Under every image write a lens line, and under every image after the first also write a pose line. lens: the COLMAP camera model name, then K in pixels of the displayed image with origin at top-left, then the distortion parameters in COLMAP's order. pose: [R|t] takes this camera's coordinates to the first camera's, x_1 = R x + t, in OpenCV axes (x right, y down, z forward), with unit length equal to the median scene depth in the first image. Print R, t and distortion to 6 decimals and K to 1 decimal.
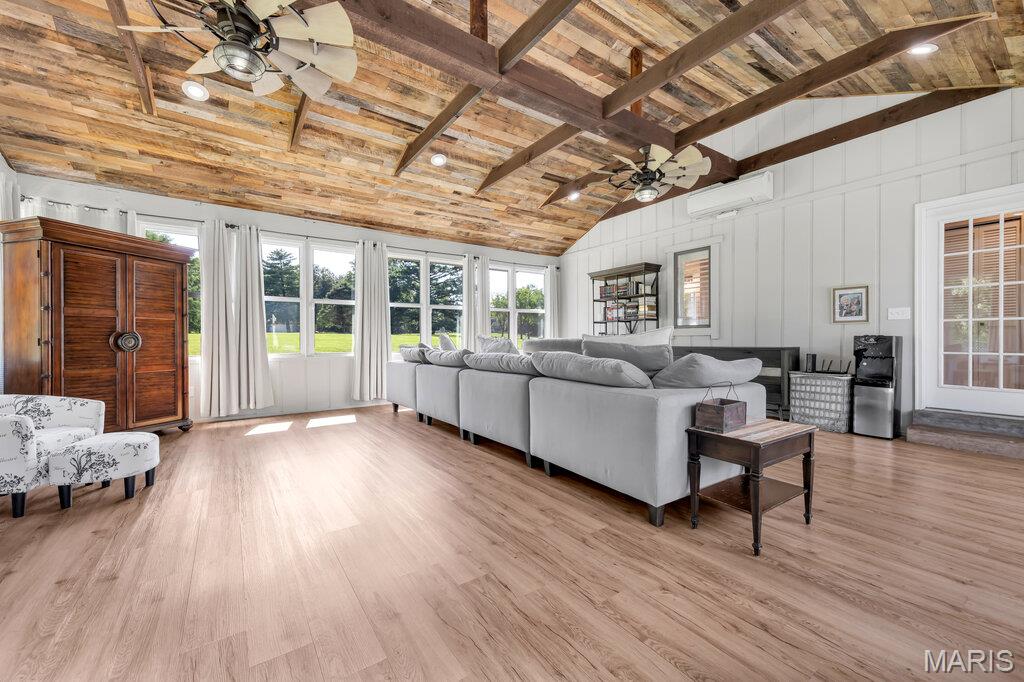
lens RADIAL K [[413.7, 0, 512.0], [0, 413.7, 341.0], [0, 0, 1]] dist [-0.000131, -0.000185]
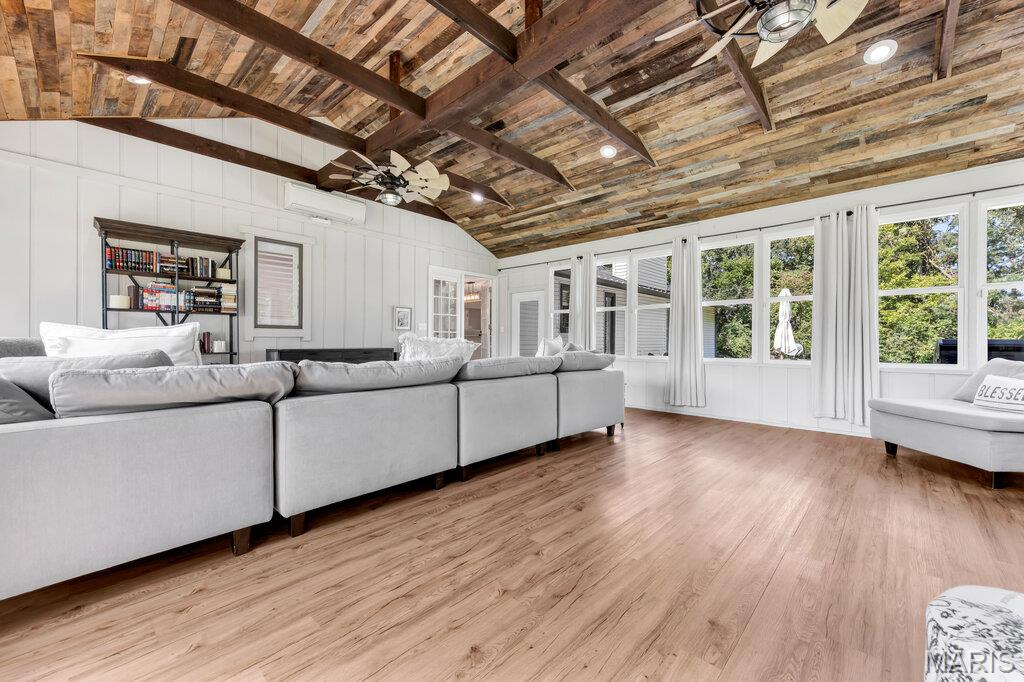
lens RADIAL K [[413.7, 0, 512.0], [0, 413.7, 341.0], [0, 0, 1]] dist [-0.000131, -0.000185]
pose [[-0.223428, 0.009930, 0.974670, -0.724031], [0.008600, 0.999929, -0.008216, 0.008810], [-0.974682, 0.006547, -0.223498, 0.951353]]
